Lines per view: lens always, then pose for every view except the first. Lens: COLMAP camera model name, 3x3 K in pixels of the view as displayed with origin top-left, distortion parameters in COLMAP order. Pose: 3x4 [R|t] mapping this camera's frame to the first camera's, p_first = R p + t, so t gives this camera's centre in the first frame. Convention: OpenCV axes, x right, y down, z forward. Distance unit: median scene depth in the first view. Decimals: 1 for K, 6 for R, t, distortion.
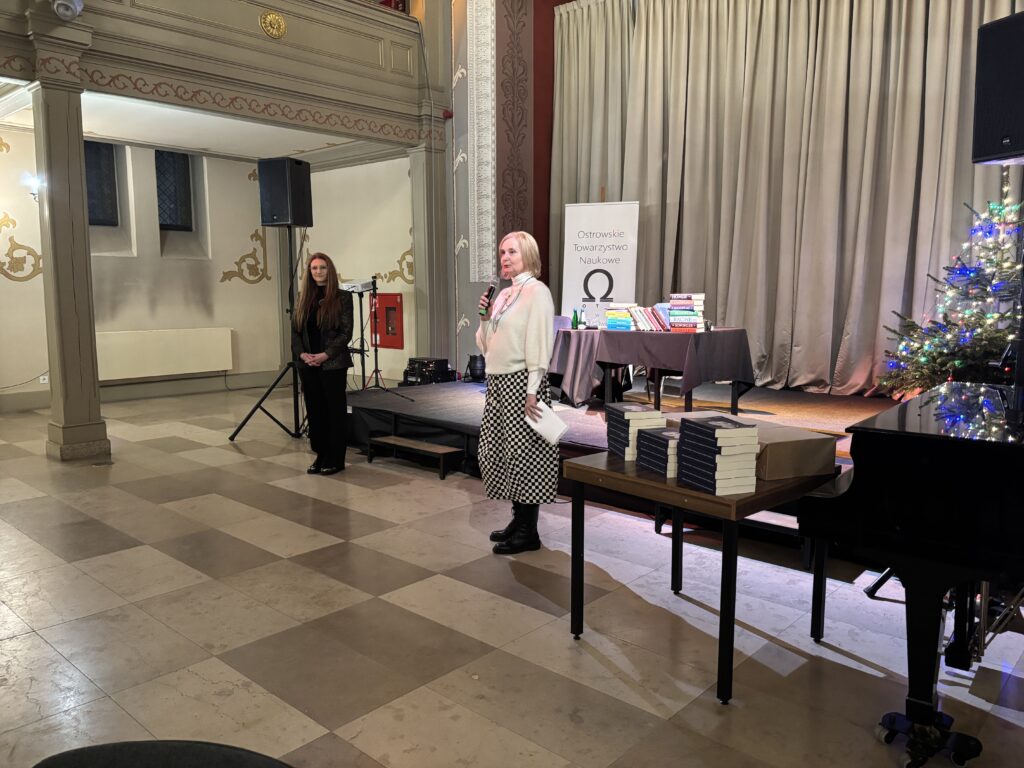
lens RADIAL K [[795.7, 0, 512.0], [0, 795.7, 384.0], [0, 0, 1]] dist [-0.011963, 0.074708]
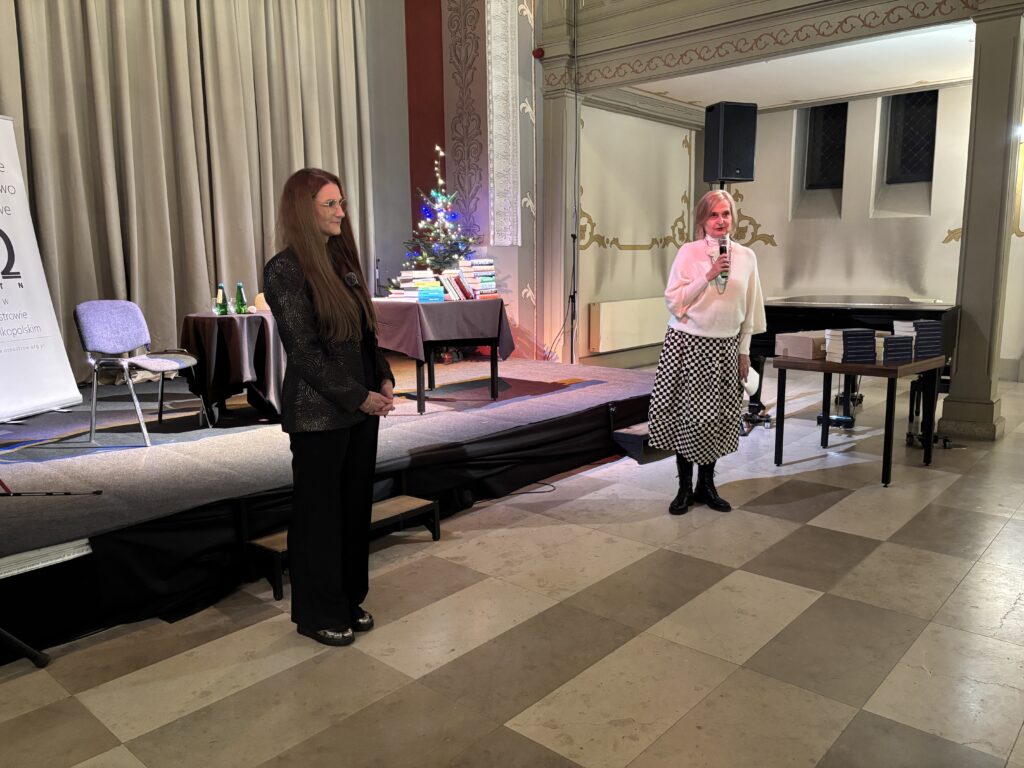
lens RADIAL K [[795.7, 0, 512.0], [0, 795.7, 384.0], [0, 0, 1]] dist [-0.011963, 0.074708]
pose [[-0.031021, -0.164668, 0.985861, -1.036380], [0.123694, 0.978121, 0.167267, -0.162301], [-0.991835, 0.127134, -0.009974, 1.296580]]
